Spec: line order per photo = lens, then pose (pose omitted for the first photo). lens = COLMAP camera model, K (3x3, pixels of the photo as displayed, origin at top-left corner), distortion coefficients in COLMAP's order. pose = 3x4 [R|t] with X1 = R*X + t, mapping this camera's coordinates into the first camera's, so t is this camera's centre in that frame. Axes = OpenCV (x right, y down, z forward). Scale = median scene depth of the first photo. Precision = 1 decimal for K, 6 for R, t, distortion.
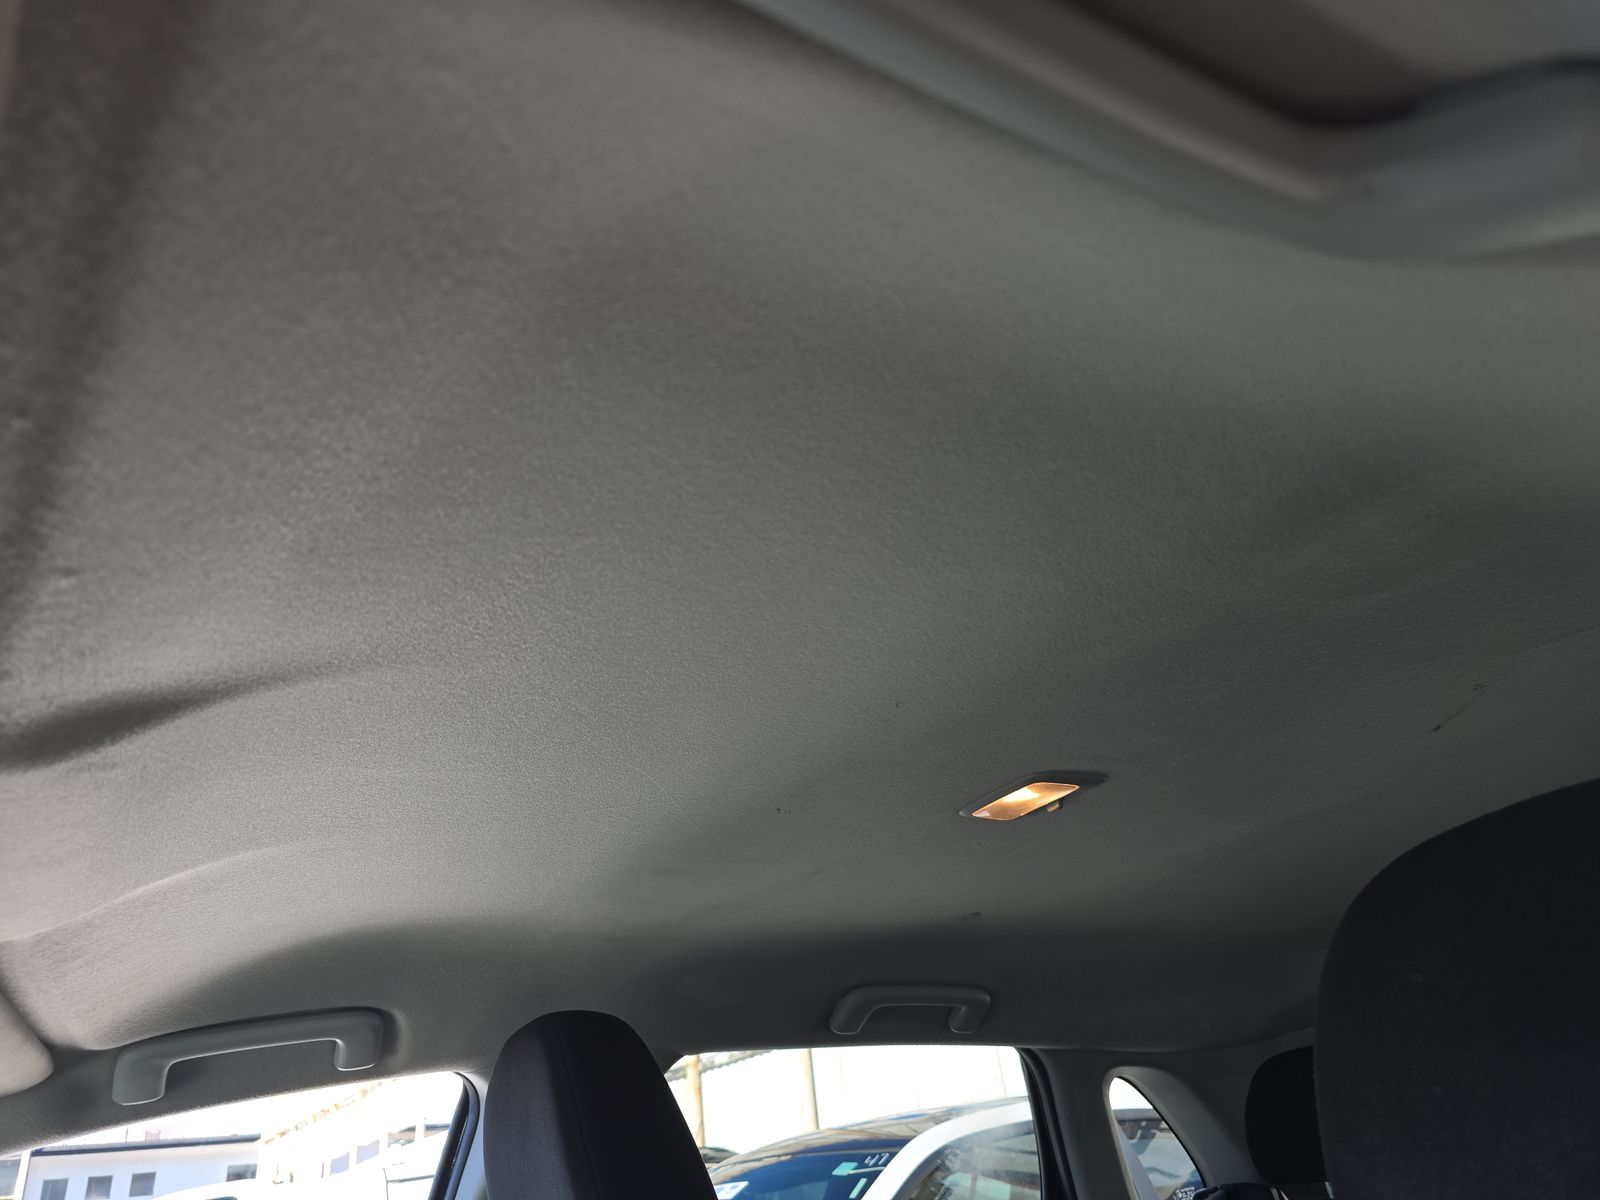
lens RADIAL K [[1076.2, 0, 799.3], [0, 1076.2, 592.2], [0, 0, 1]] dist [0.045275, -0.039969]
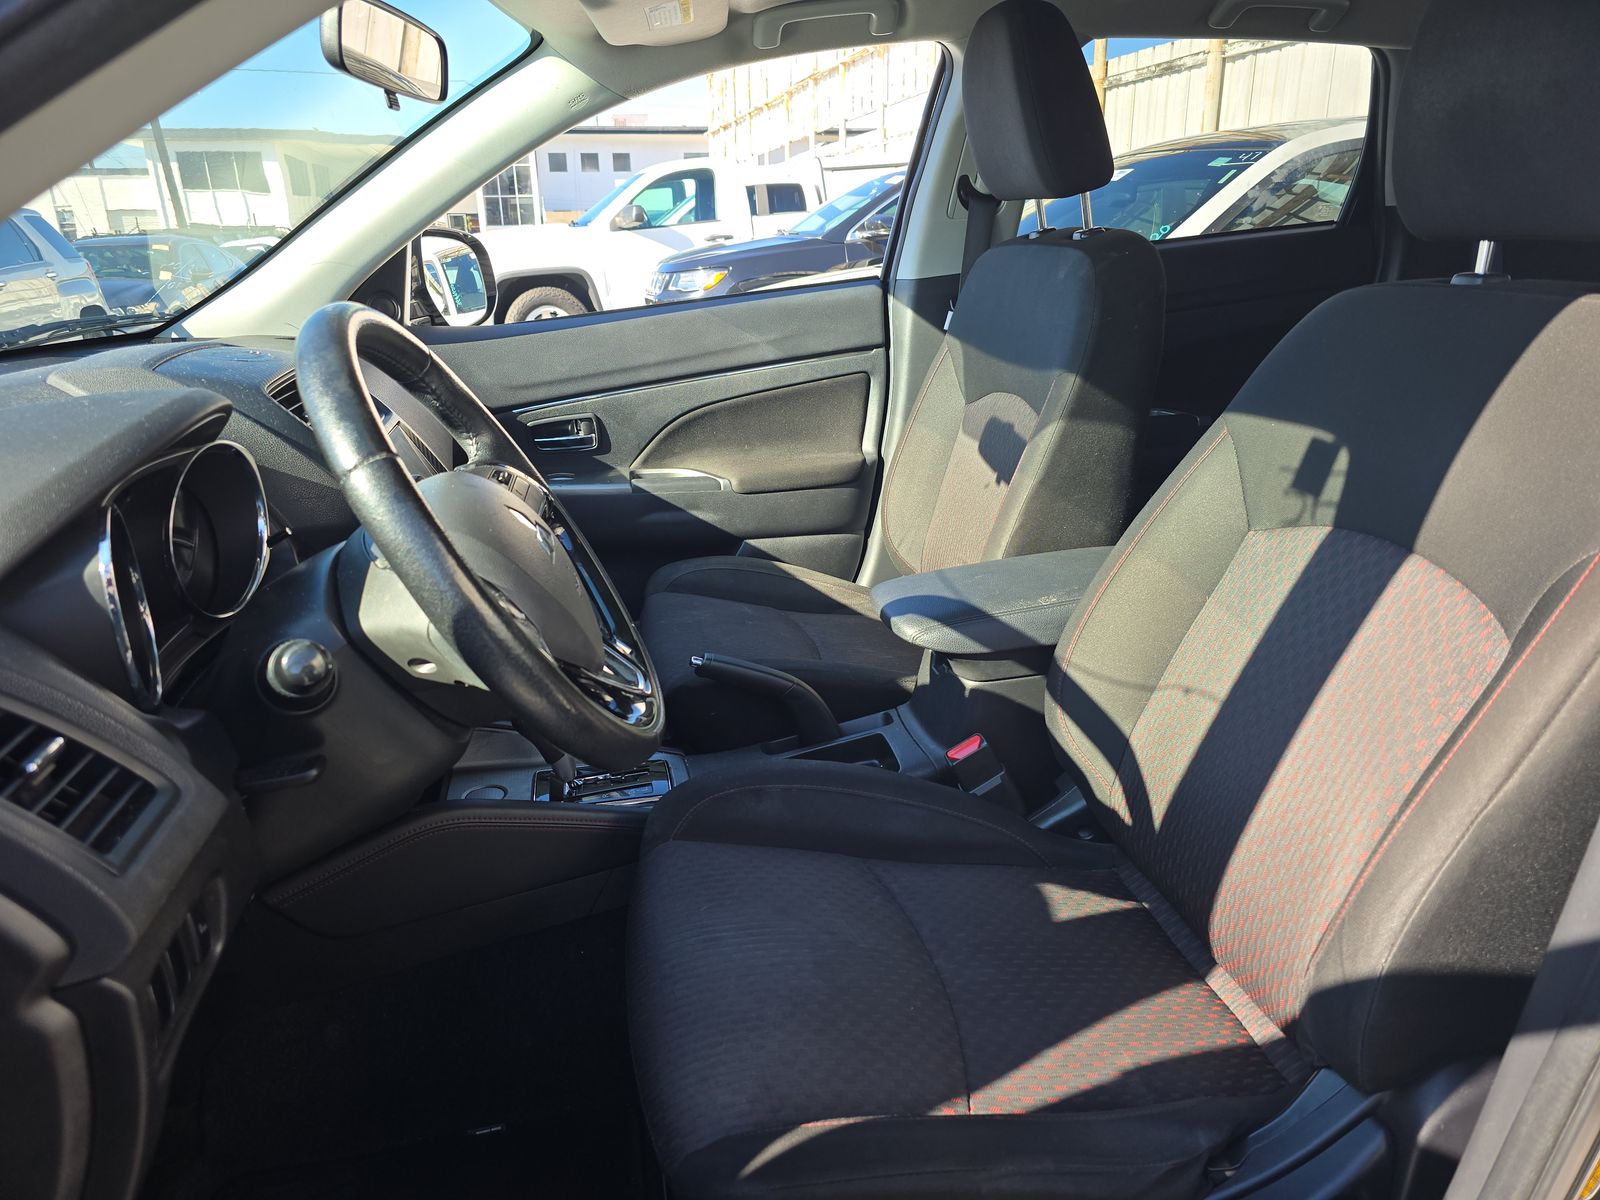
lens RADIAL K [[1076.2, 0, 799.3], [0, 1076.2, 592.2], [0, 0, 1]] dist [0.045275, -0.039969]
pose [[0.943252, 0.182733, -0.277279, 0.010469], [0.087262, 0.669246, 0.737899, -0.031335], [0.320406, -0.720221, 0.615323, -0.095240]]
